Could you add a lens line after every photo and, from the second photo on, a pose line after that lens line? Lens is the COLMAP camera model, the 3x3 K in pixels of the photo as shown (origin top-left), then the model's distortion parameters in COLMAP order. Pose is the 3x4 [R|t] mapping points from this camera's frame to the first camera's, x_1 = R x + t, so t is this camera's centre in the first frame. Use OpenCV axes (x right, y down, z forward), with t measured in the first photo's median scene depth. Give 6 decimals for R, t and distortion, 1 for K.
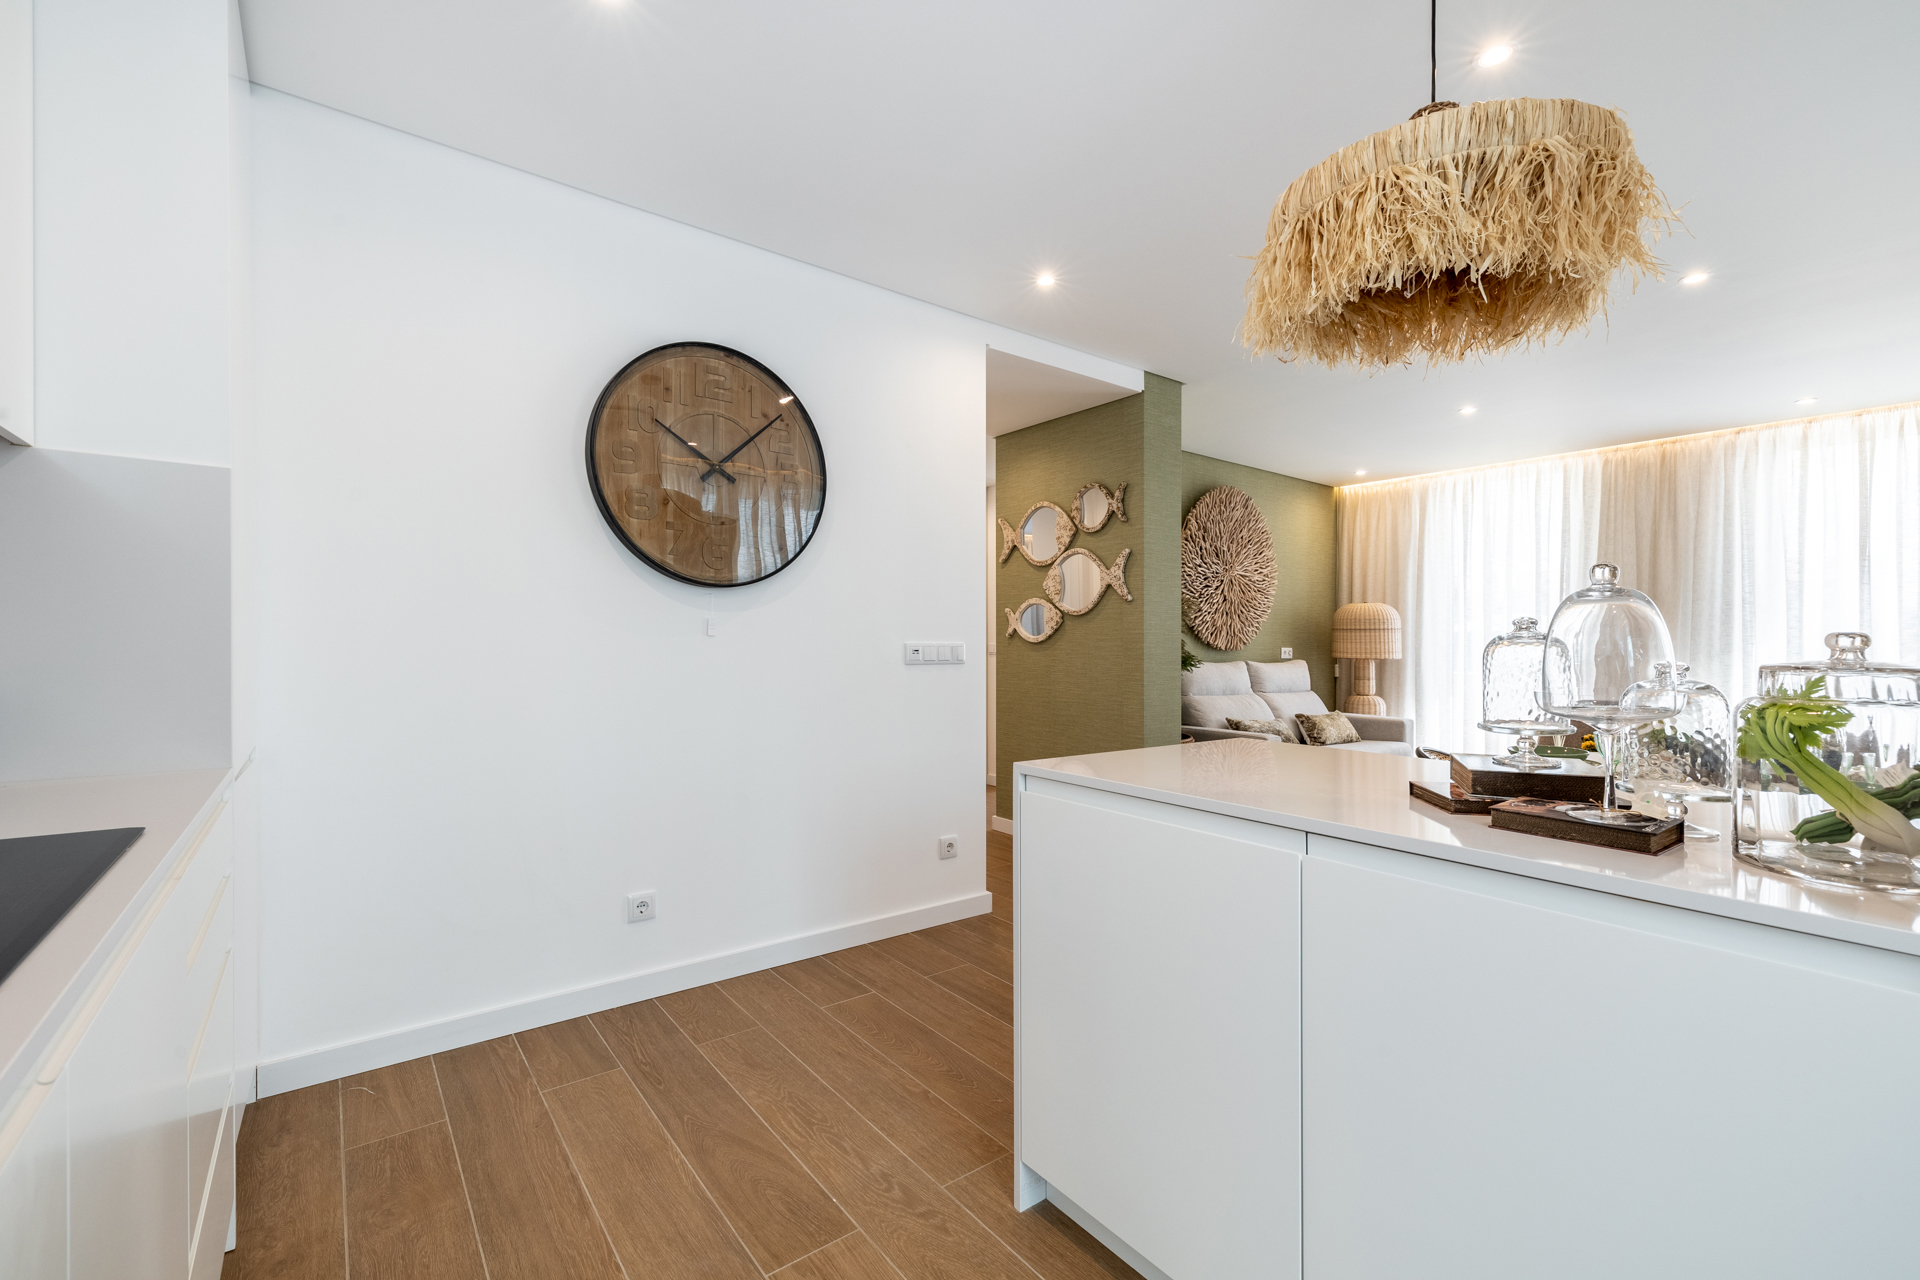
lens RADIAL K [[820.2, 0, 960.0], [0, 820.2, 640.0], [0, 0, 1]] dist [0.000211, -0.000065]
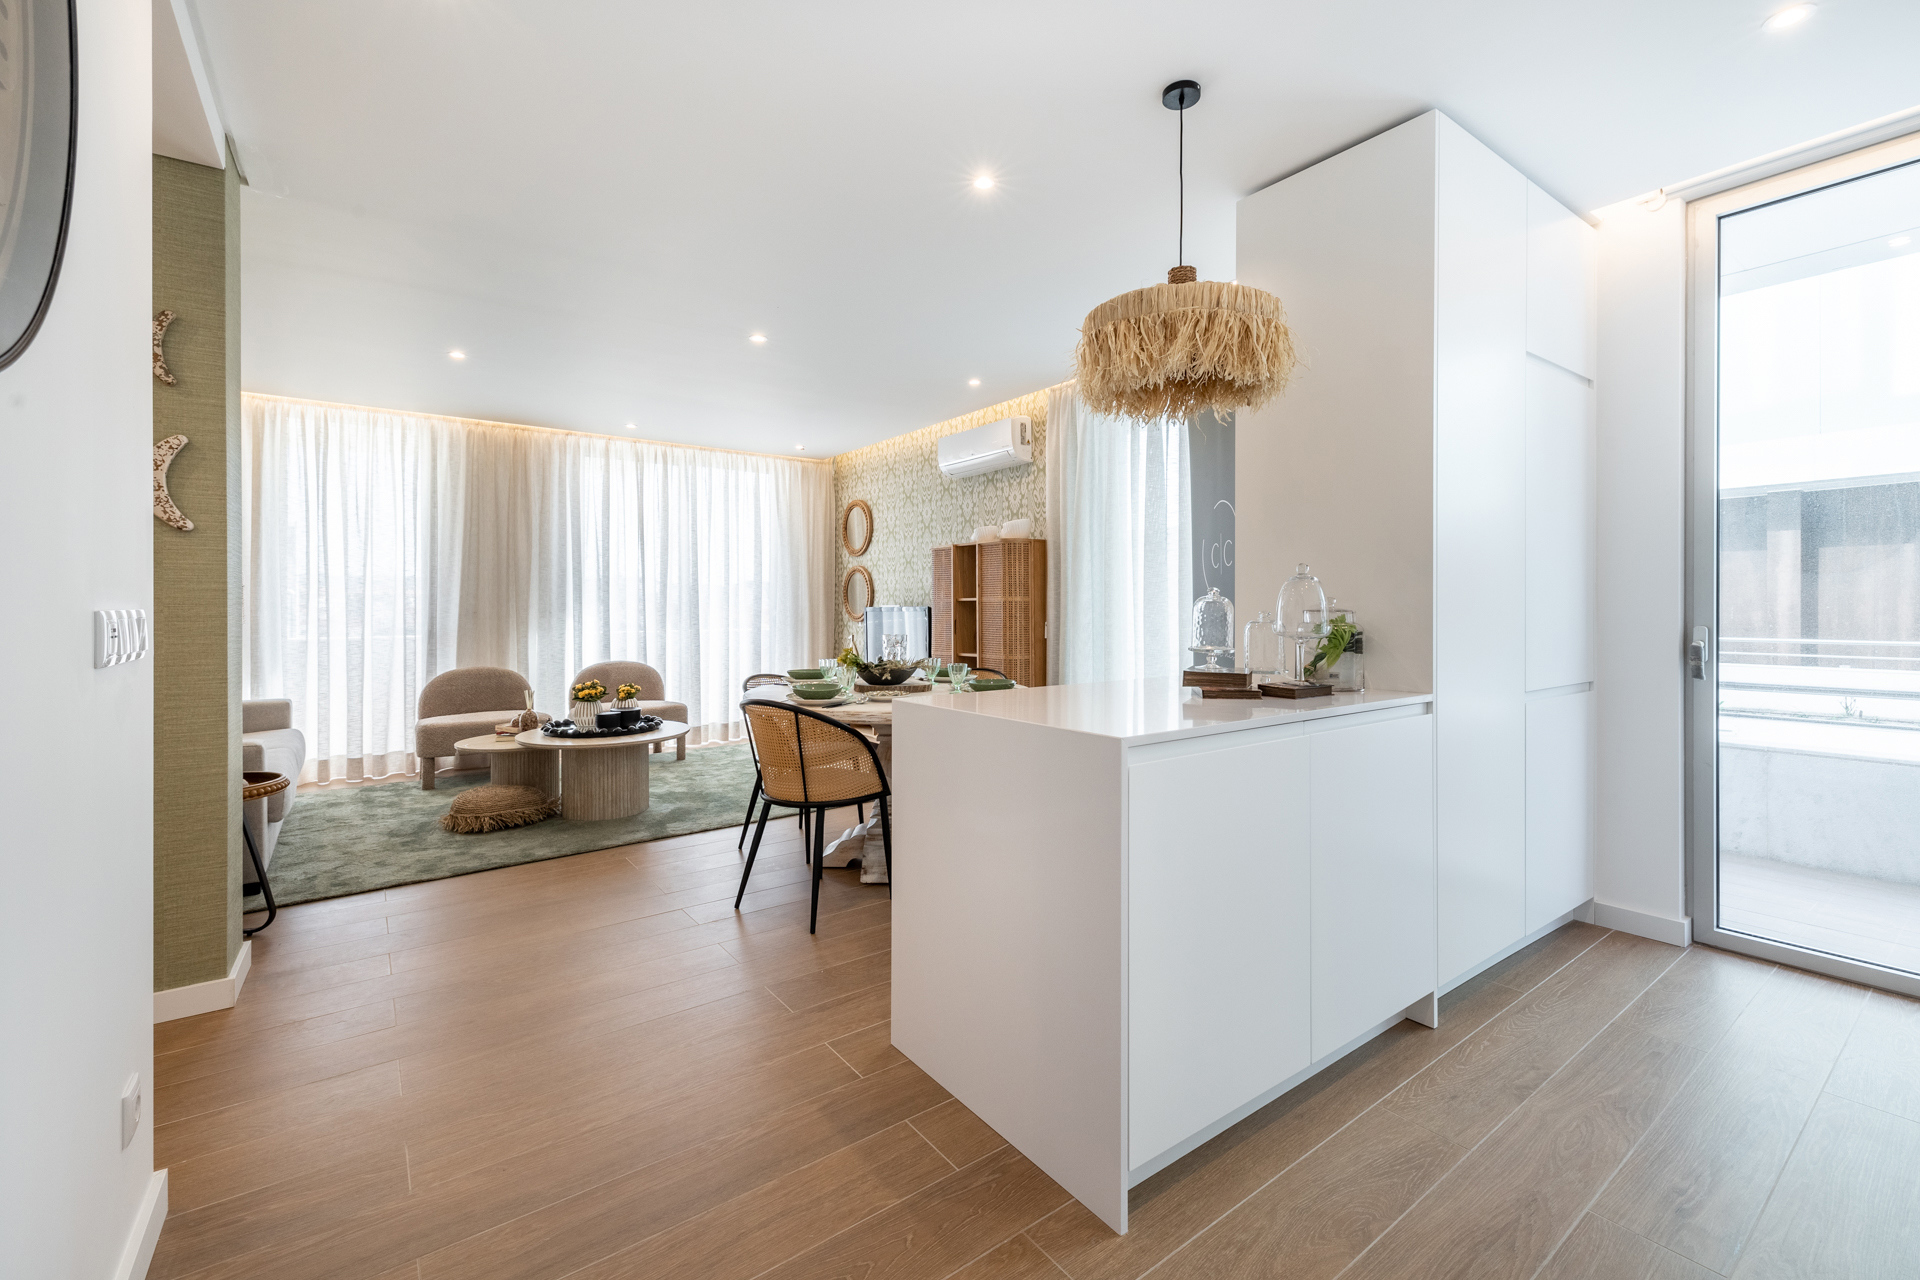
lens RADIAL K [[812.0, 0, 960.2], [0, 812.0, 604.5], [0, 0, 1]] dist [0.001713, 0.000185]
pose [[0.017118, -0.004119, 0.999845, -0.275379], [-0.001905, 0.999990, 0.004152, -0.001144], [-0.999852, -0.001976, 0.017110, 0.388024]]
